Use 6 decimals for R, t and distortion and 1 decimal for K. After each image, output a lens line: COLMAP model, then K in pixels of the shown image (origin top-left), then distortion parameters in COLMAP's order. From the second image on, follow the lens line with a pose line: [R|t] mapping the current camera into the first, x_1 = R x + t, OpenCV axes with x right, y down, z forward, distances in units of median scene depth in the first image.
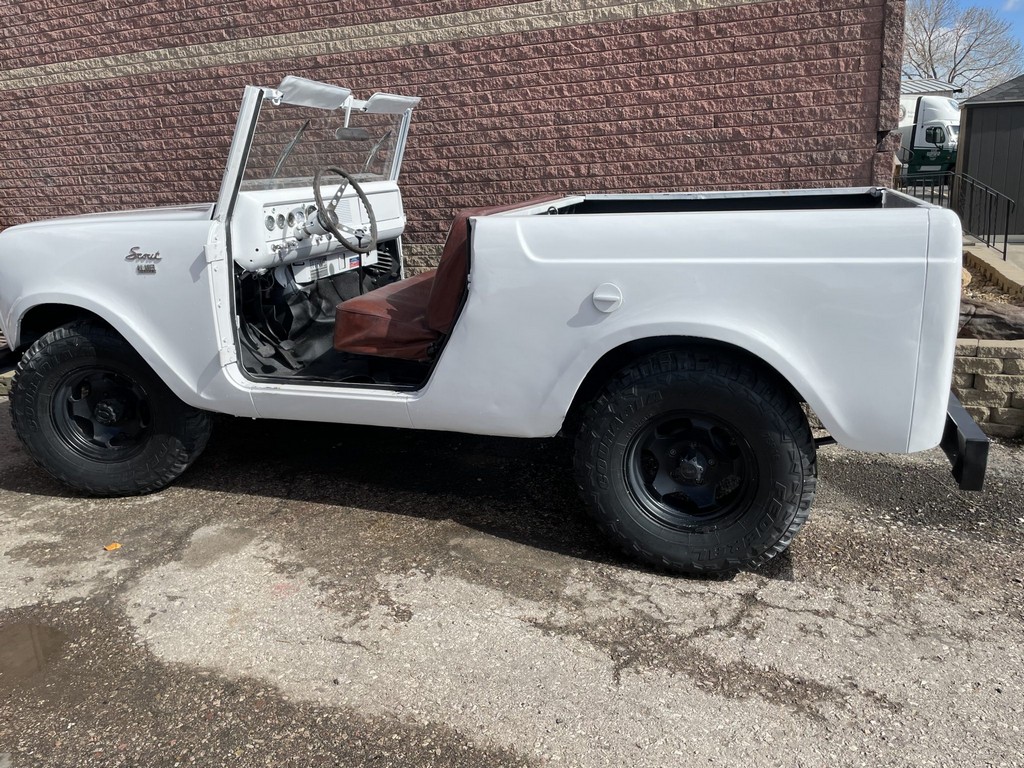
lens RADIAL K [[775.3, 0, 509.3], [0, 775.3, 385.1], [0, 0, 1]] dist [0.068333, -0.094773]
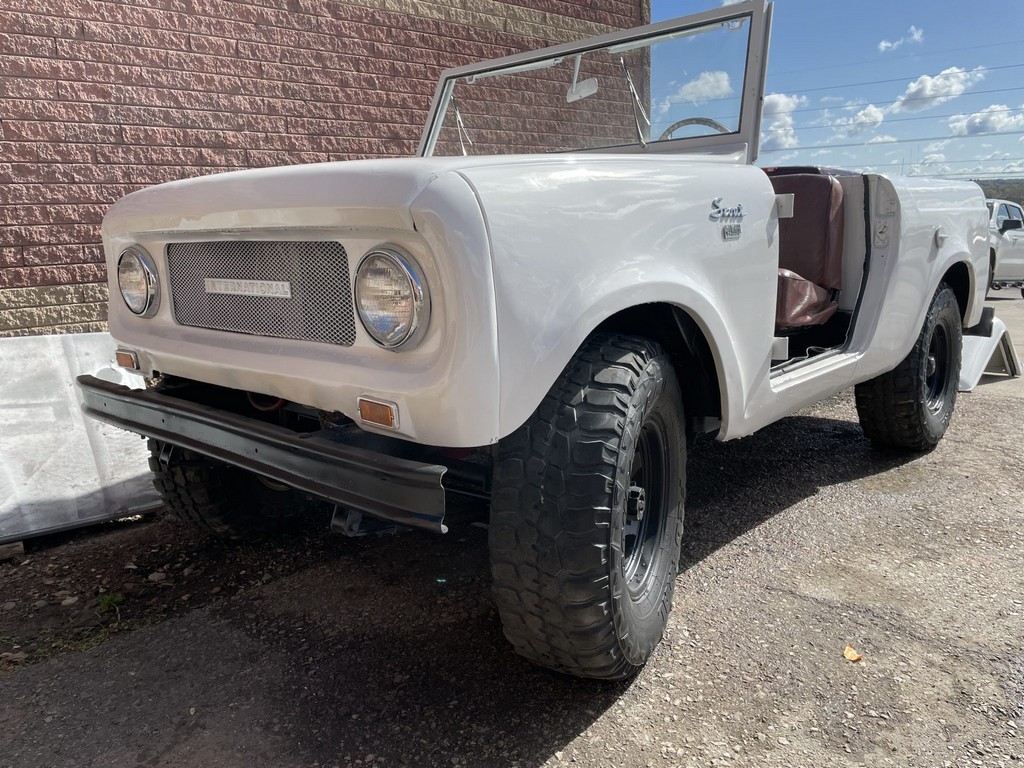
lens RADIAL K [[775.3, 0, 505.8], [0, 775.3, 379.5], [0, 0, 1]] dist [0.068333, -0.094773]
pose [[0.418809, -0.152849, 0.895118, -0.751646], [0.261040, 0.964390, 0.042542, -0.070133], [-0.869745, 0.215845, 0.443795, 0.594190]]
